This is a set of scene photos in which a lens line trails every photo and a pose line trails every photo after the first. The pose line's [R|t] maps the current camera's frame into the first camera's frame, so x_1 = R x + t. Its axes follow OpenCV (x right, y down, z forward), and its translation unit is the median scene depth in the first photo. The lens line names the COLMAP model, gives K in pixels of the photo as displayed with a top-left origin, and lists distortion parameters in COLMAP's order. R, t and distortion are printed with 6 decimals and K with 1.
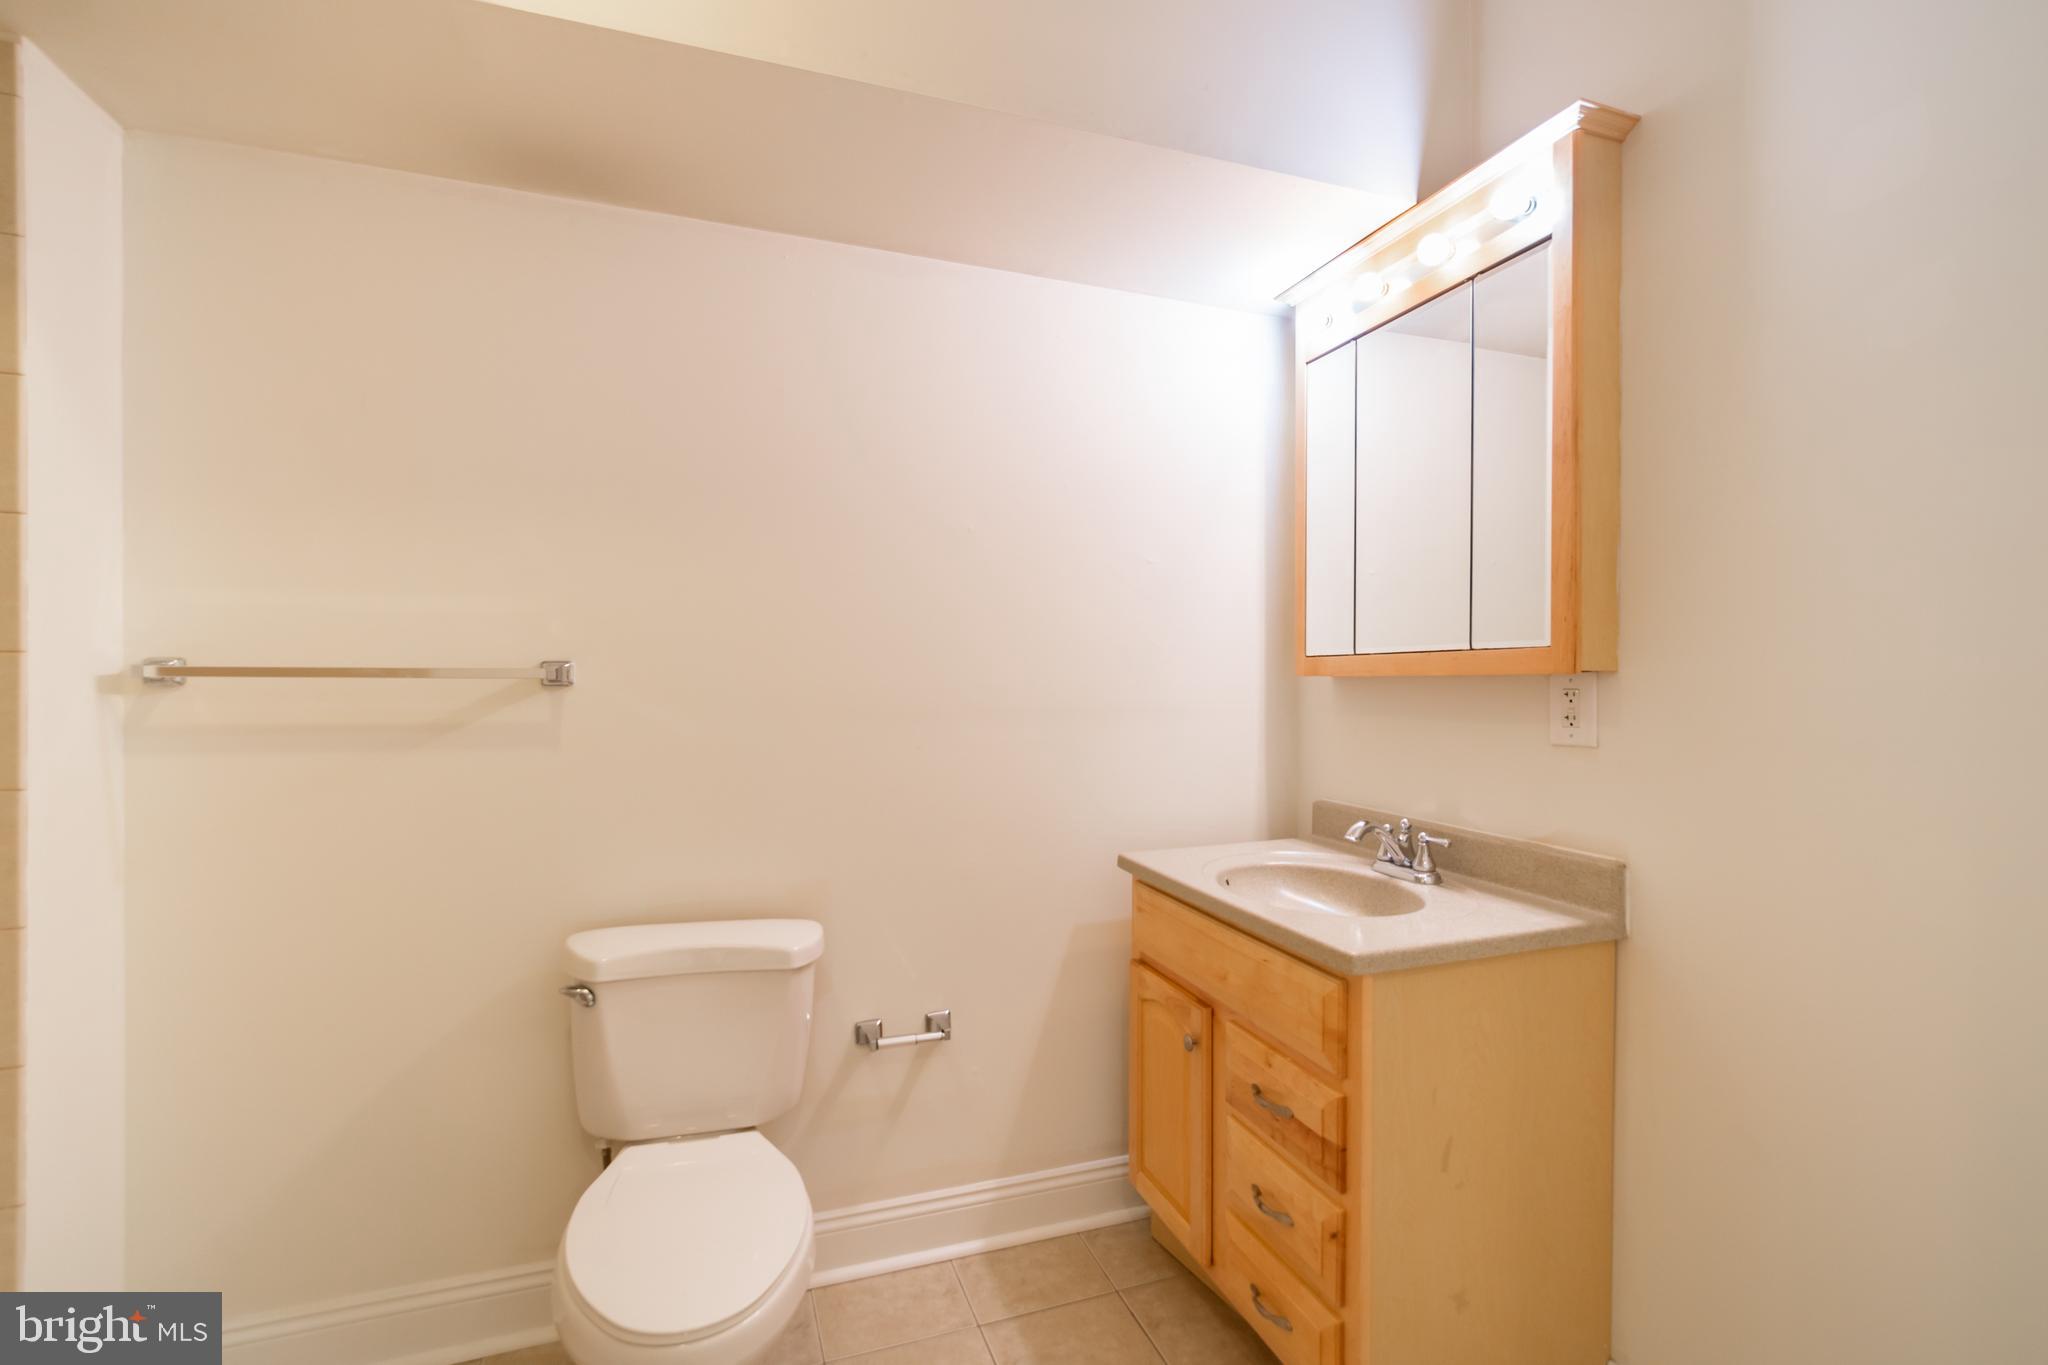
lens RADIAL K [[908.2, 0, 1008.9], [0, 908.2, 681.1], [0, 0, 1]] dist [-0.001621, -0.000113]
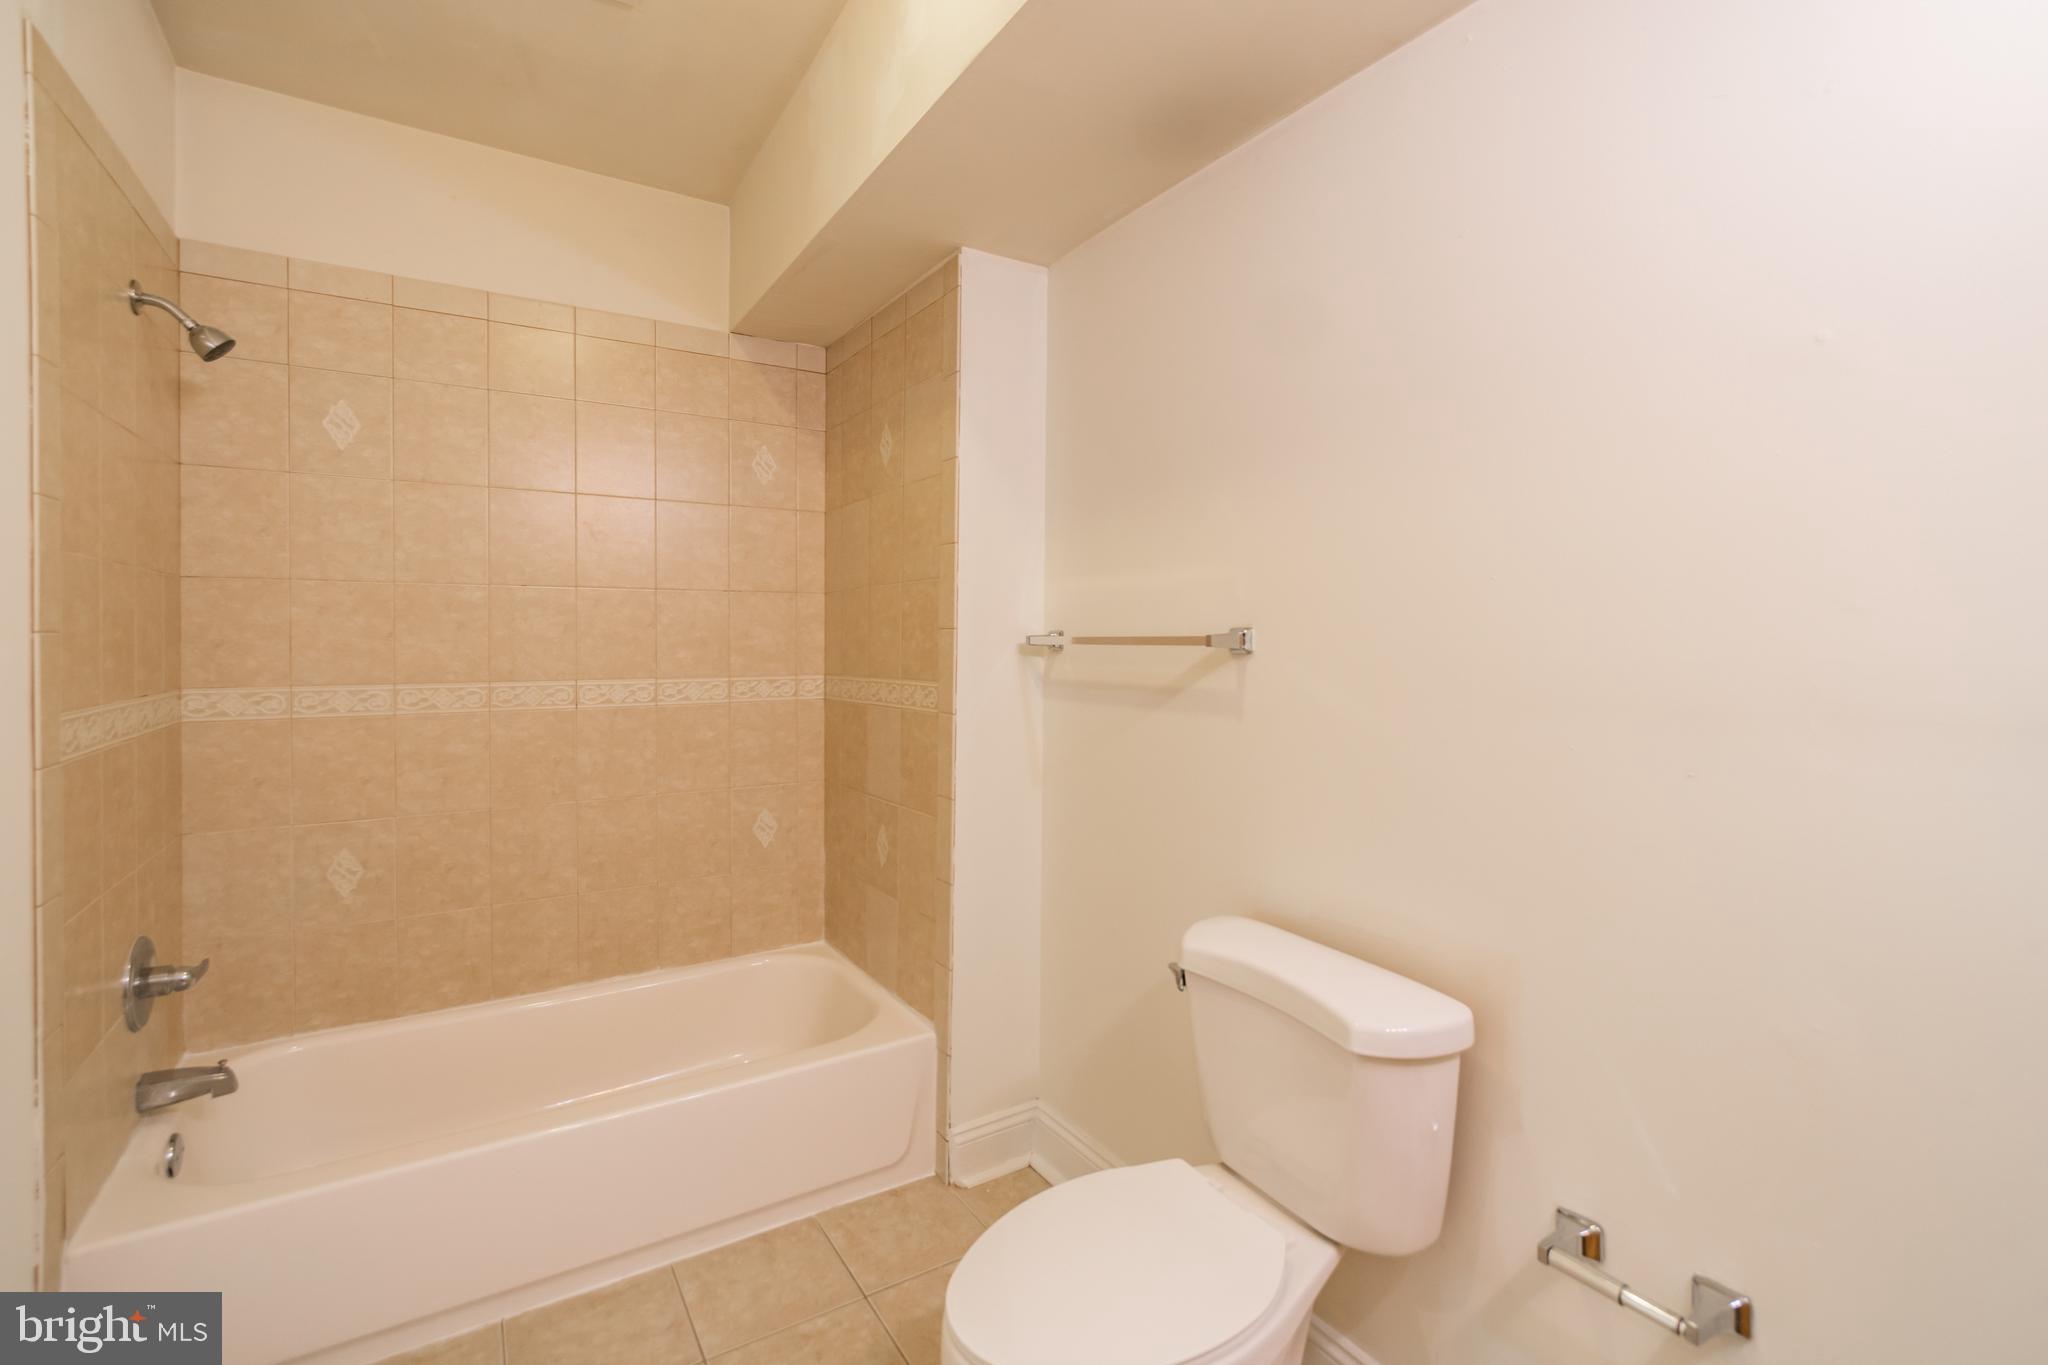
lens RADIAL K [[919.2, 0, 1023.8], [0, 919.2, 640.4], [0, 0, 1]] dist [-0.000051, 0.000013]
pose [[0.233213, -0.005717, -0.972409, 0.421894], [-0.004493, 0.999966, -0.006957, -0.001994], [0.972415, 0.005992, 0.233179, 0.597802]]
